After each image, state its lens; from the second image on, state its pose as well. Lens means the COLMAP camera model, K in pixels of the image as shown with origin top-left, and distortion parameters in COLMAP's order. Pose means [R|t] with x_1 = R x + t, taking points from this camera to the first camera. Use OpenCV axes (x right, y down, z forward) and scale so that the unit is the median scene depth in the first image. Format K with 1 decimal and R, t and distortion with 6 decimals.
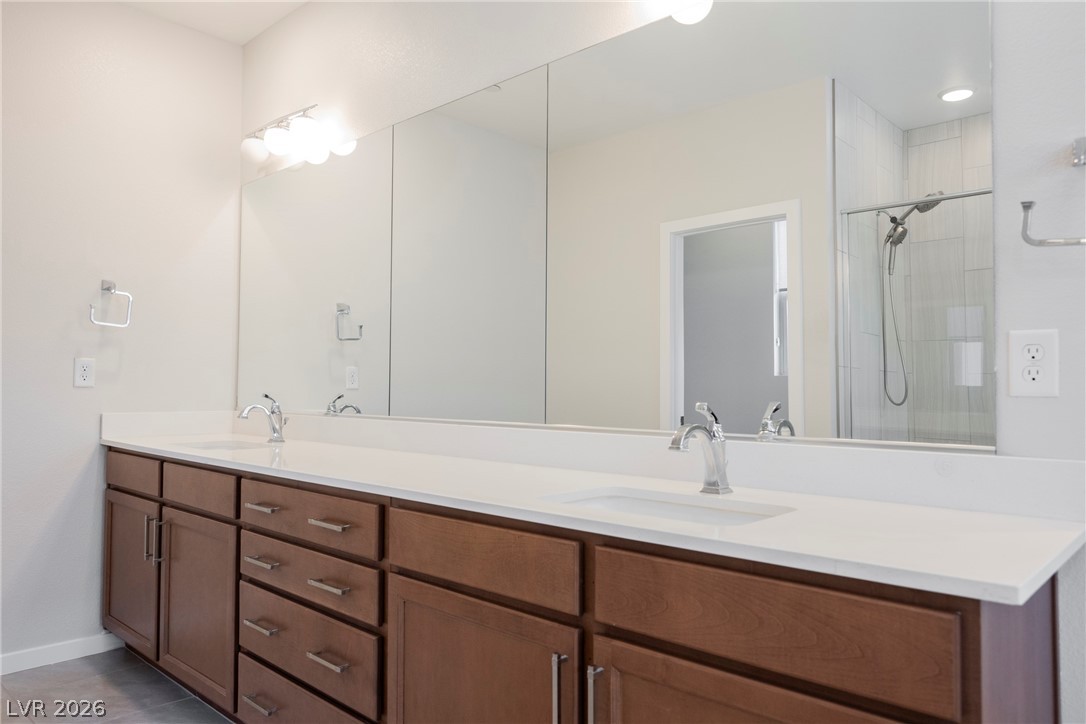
lens RADIAL K [[708.5, 0, 548.0], [0, 708.5, 364.0], [0, 0, 1]] dist [-0.001375, -0.000025]
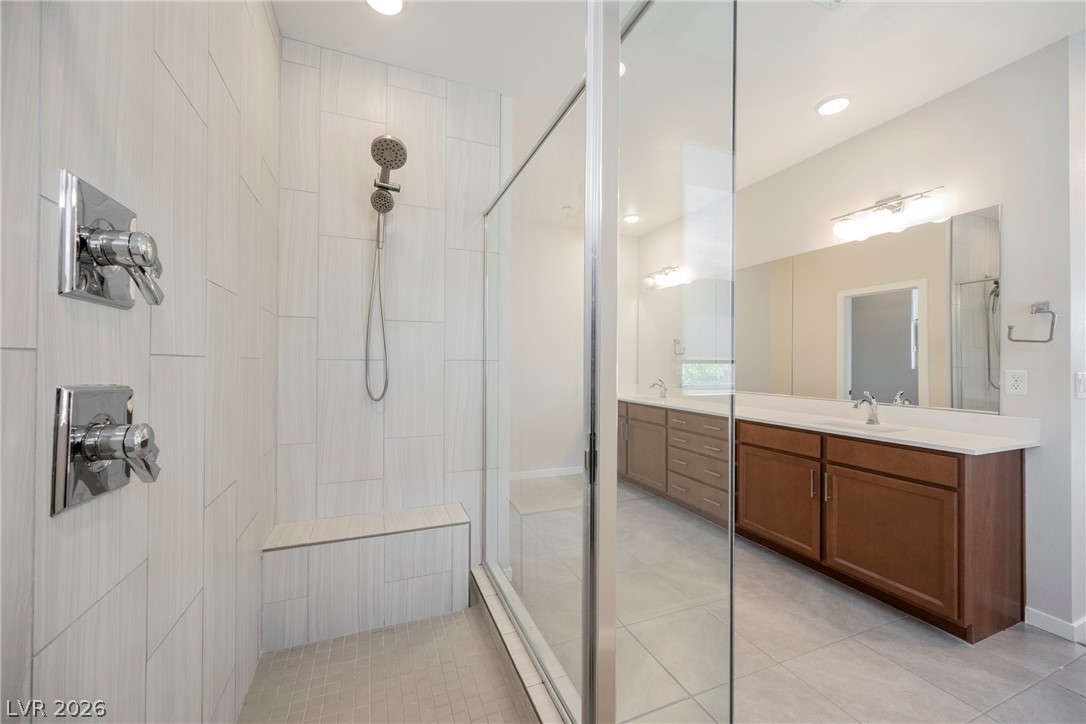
lens RADIAL K [[421.6, 0, 543.0], [0, 421.6, 362.0], [0, 0, 1]] dist [-0.001969, -0.000132]
pose [[0.910362, -0.000305, -0.413812, -0.259160], [0.014385, 0.999419, 0.030909, -0.132461], [0.413562, -0.034091, 0.909837, -1.037887]]
